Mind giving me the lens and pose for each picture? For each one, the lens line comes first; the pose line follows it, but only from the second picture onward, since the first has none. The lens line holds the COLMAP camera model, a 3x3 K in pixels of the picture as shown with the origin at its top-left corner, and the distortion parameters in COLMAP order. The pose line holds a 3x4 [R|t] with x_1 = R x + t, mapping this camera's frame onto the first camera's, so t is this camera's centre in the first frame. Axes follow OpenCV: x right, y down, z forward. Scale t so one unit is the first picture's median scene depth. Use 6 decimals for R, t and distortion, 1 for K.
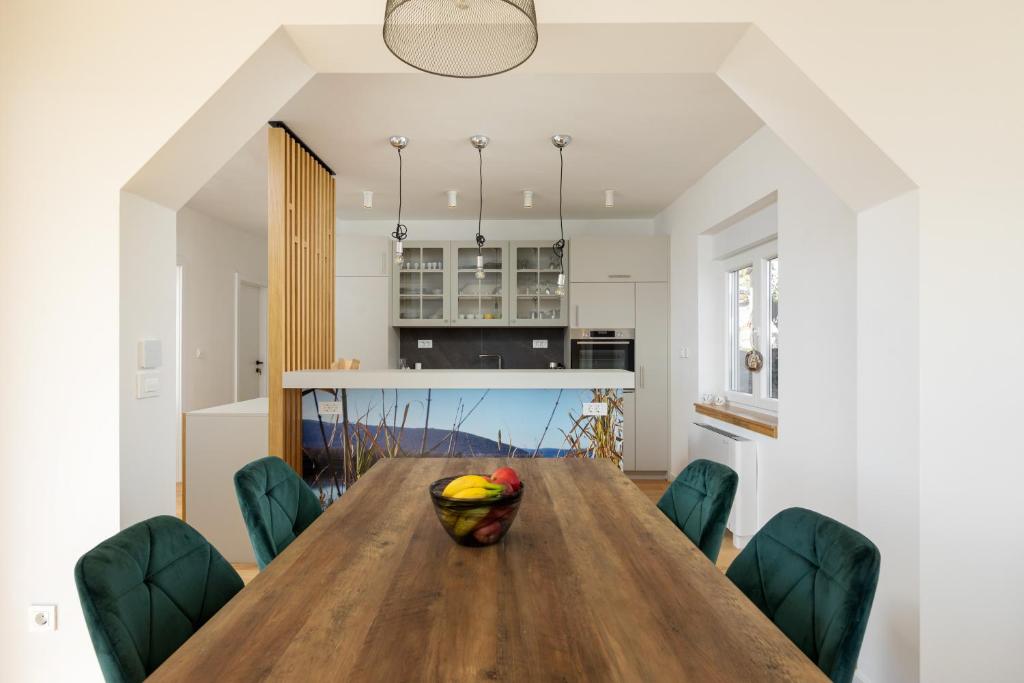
lens RADIAL K [[460.6, 0, 512.0], [0, 460.6, 341.5], [0, 0, 1]] dist [-0.000509, -0.000188]
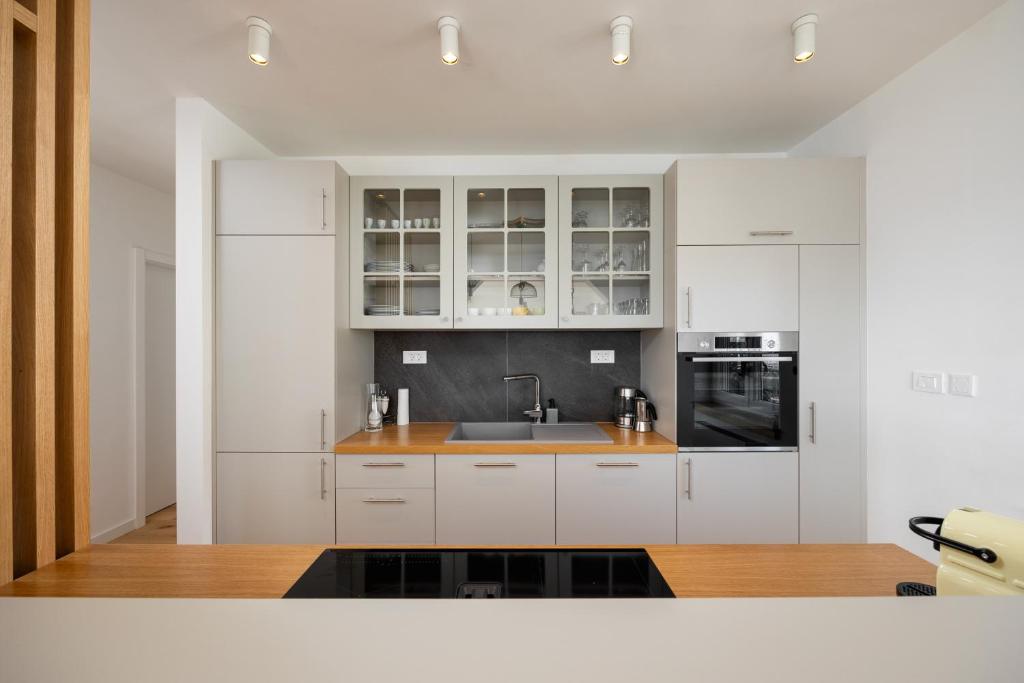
lens RADIAL K [[413.1, 0, 512.0], [0, 413.1, 341.5], [0, 0, 1]] dist [0.000681, 0.000042]
pose [[0.999825, -0.003172, -0.018412, -0.053509], [0.003291, 0.999974, 0.006439, -0.020523], [0.018391, -0.006498, 0.999810, 0.494441]]
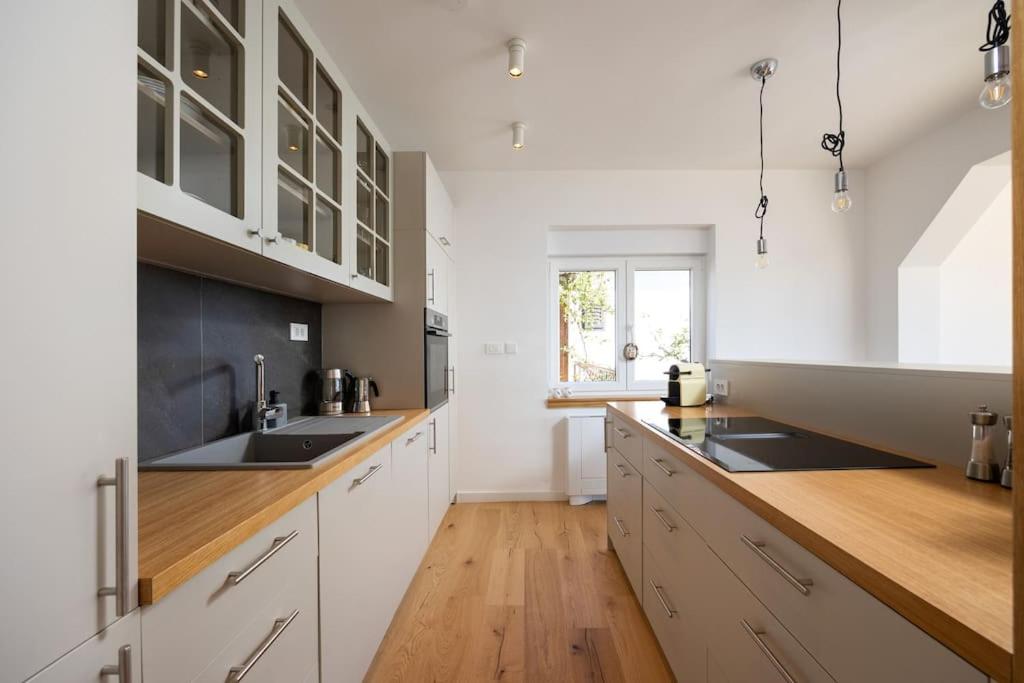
lens RADIAL K [[413.1, 0, 512.0], [0, 413.1, 341.5], [0, 0, 1]] dist [0.000681, 0.000042]
pose [[-0.008571, 0.028735, 0.999550, -0.397162], [-0.002367, 0.999584, -0.028756, 0.028487], [-0.999960, -0.002612, -0.008499, 0.858525]]
